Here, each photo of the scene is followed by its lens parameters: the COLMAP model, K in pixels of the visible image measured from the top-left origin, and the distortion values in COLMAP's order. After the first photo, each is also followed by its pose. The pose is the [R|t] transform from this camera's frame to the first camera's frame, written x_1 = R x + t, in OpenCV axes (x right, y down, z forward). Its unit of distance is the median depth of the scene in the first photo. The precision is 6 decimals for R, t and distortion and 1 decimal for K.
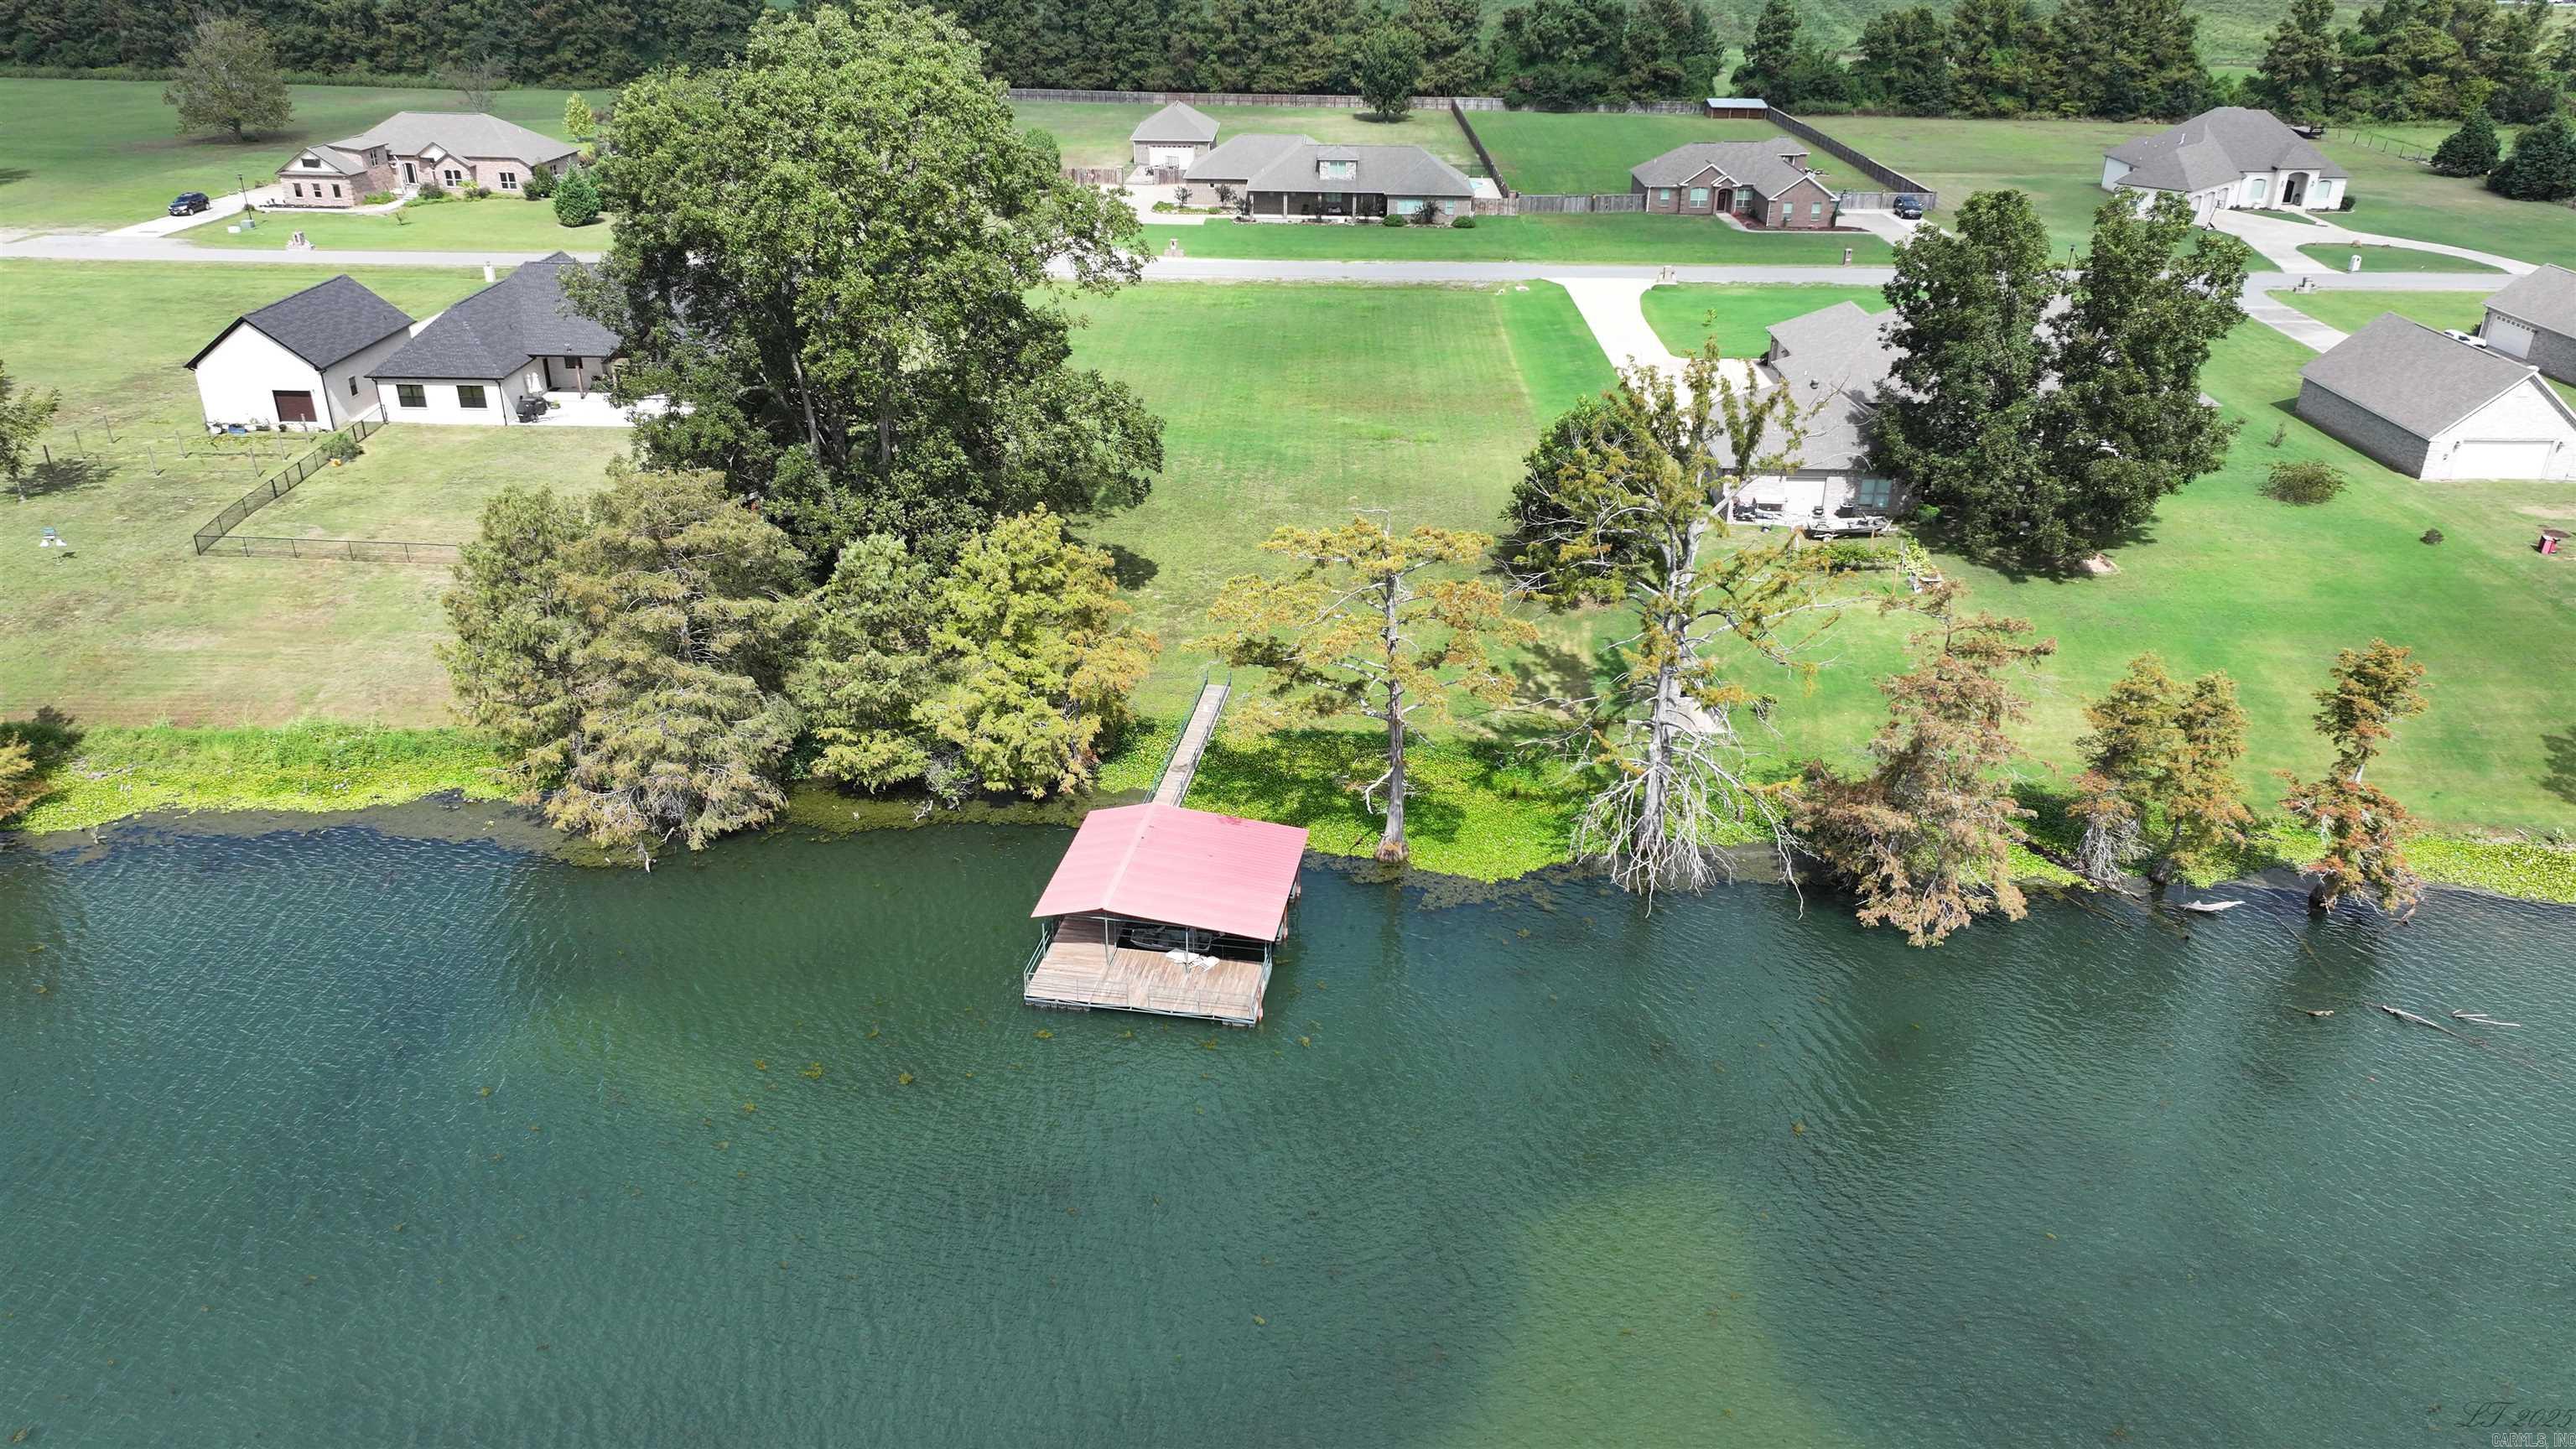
lens RADIAL K [[1860.3, 0, 1288.0], [0, 1860.3, 724.5], [0, 0, 1]] dist [0.031298, -0.001043]
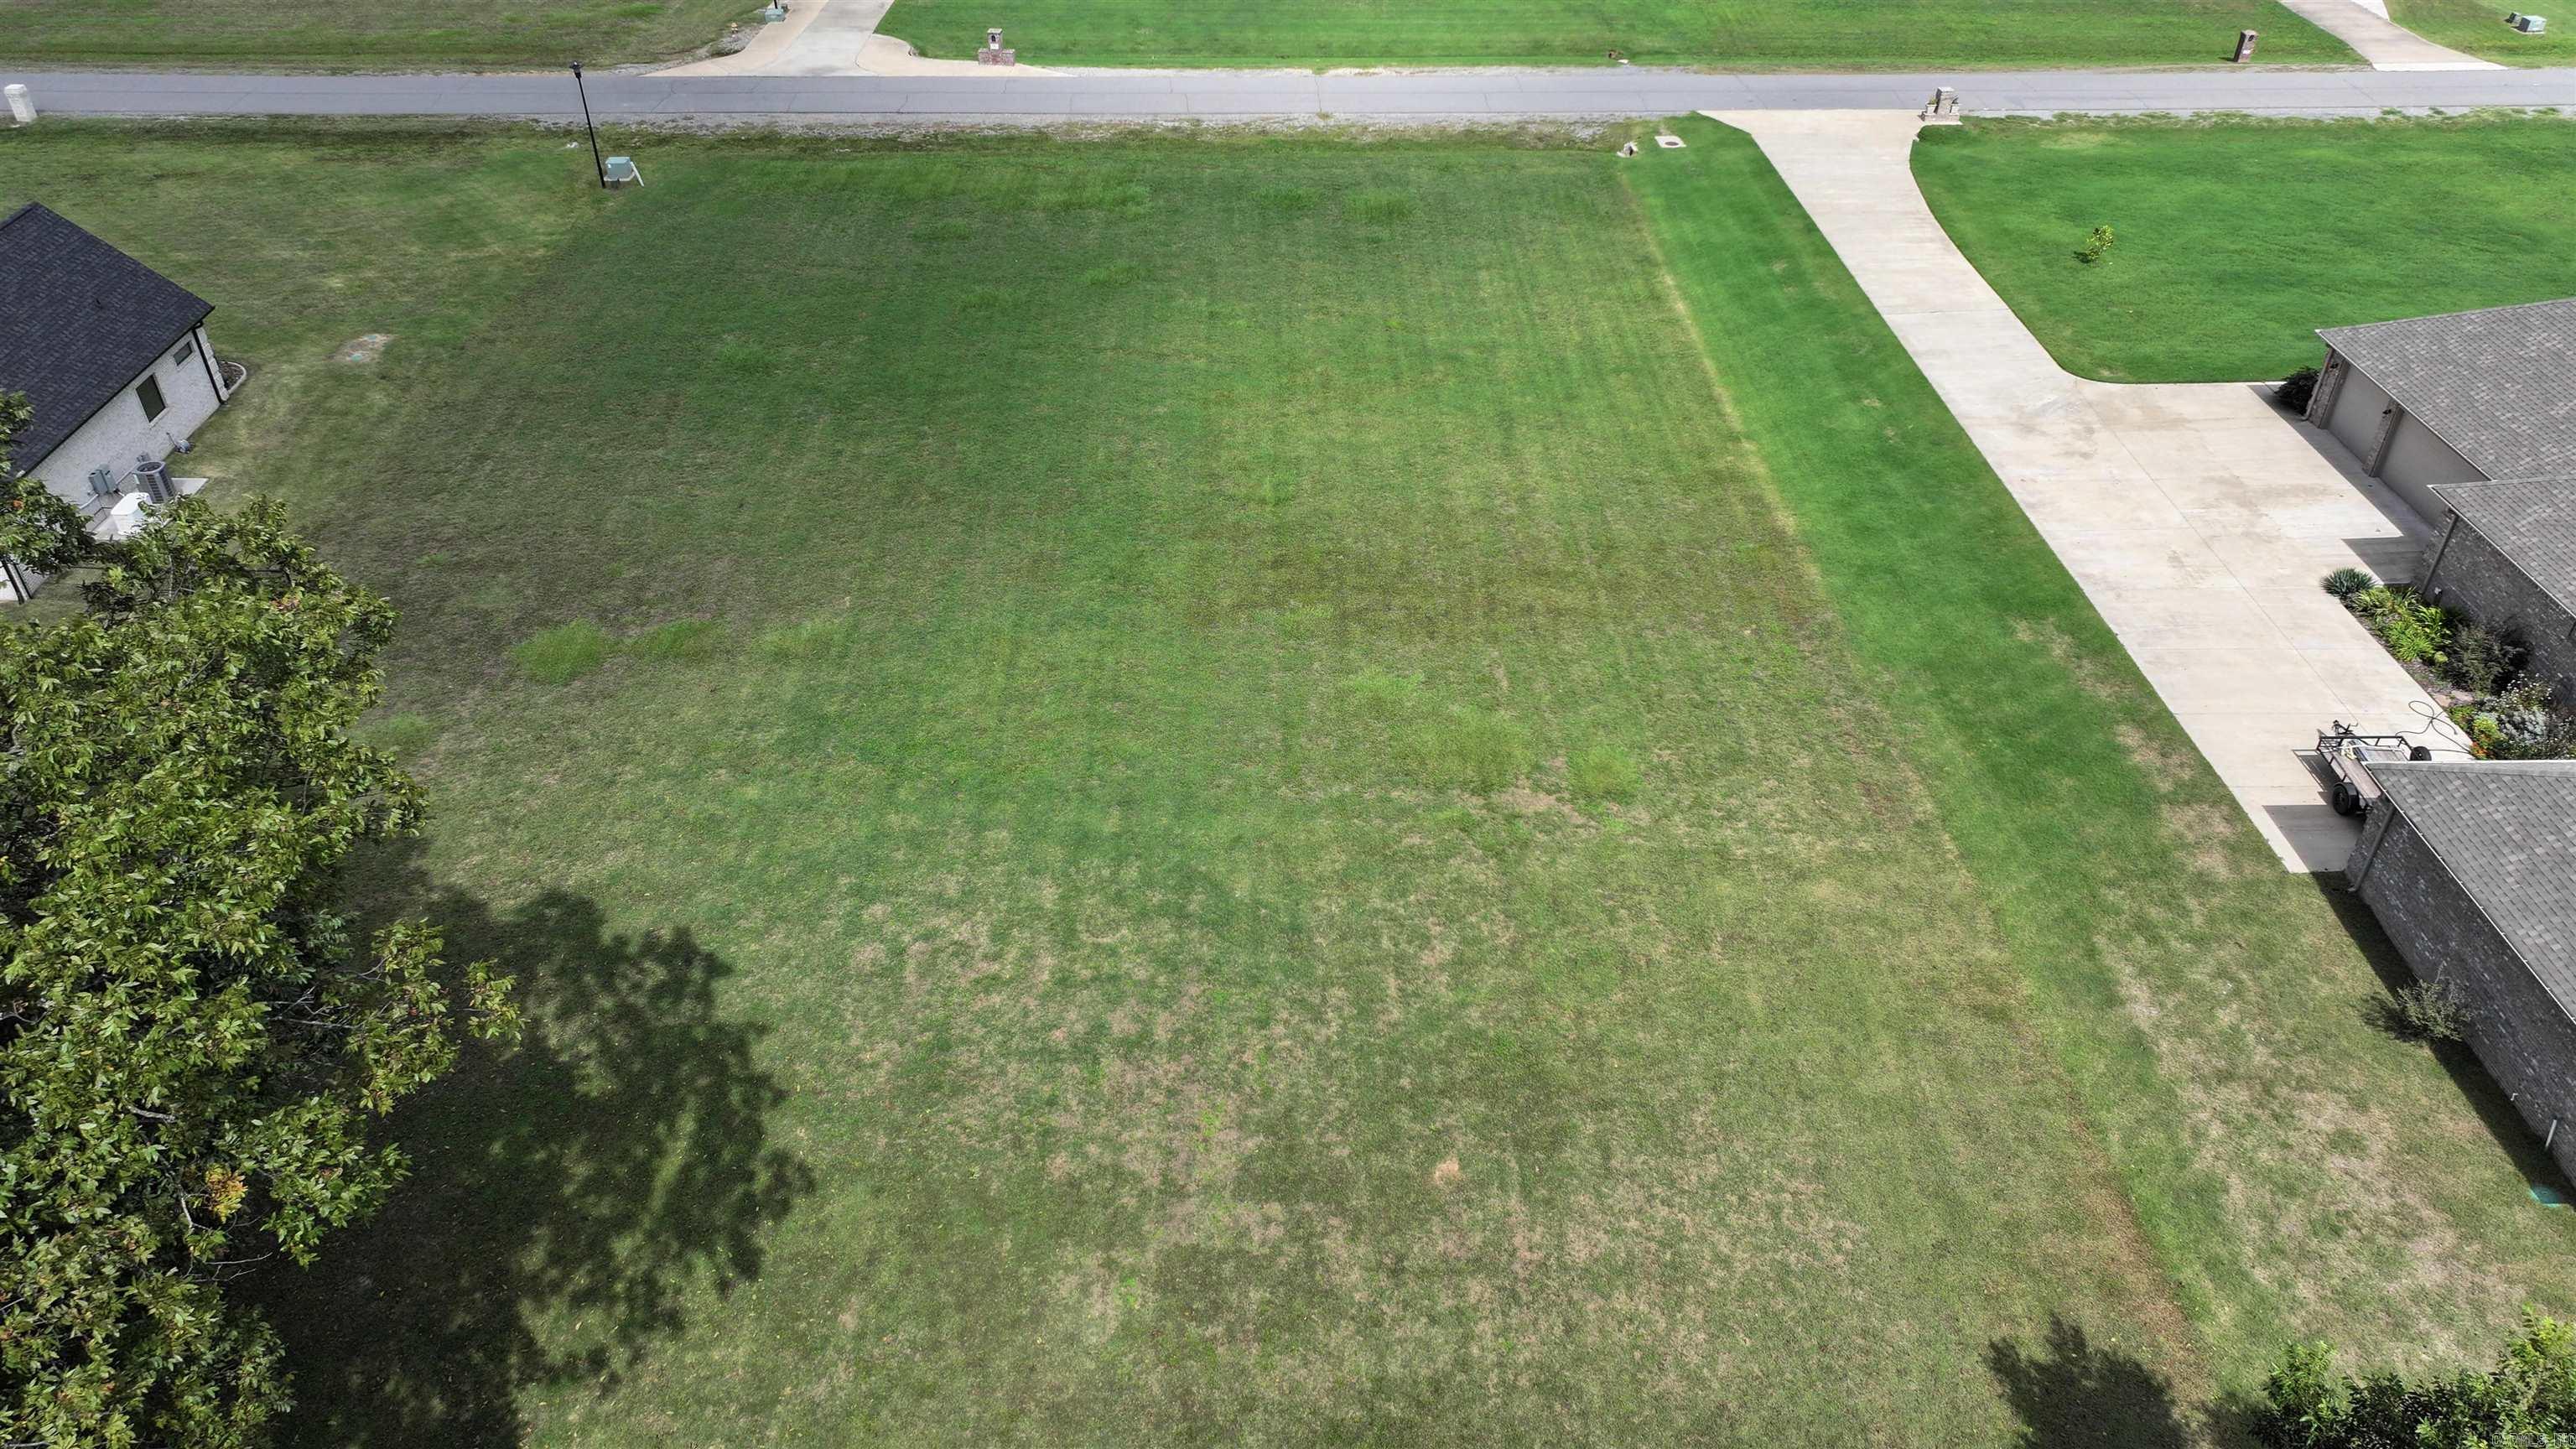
lens RADIAL K [[1860.3, 0, 1288.0], [0, 1860.3, 724.5], [0, 0, 1]] dist [0.031298, -0.001043]
pose [[0.999119, -0.024170, 0.034318, -0.002351], [0.017391, 0.982466, 0.185627, -0.315704], [-0.038203, -0.184866, 0.982021, 0.852395]]
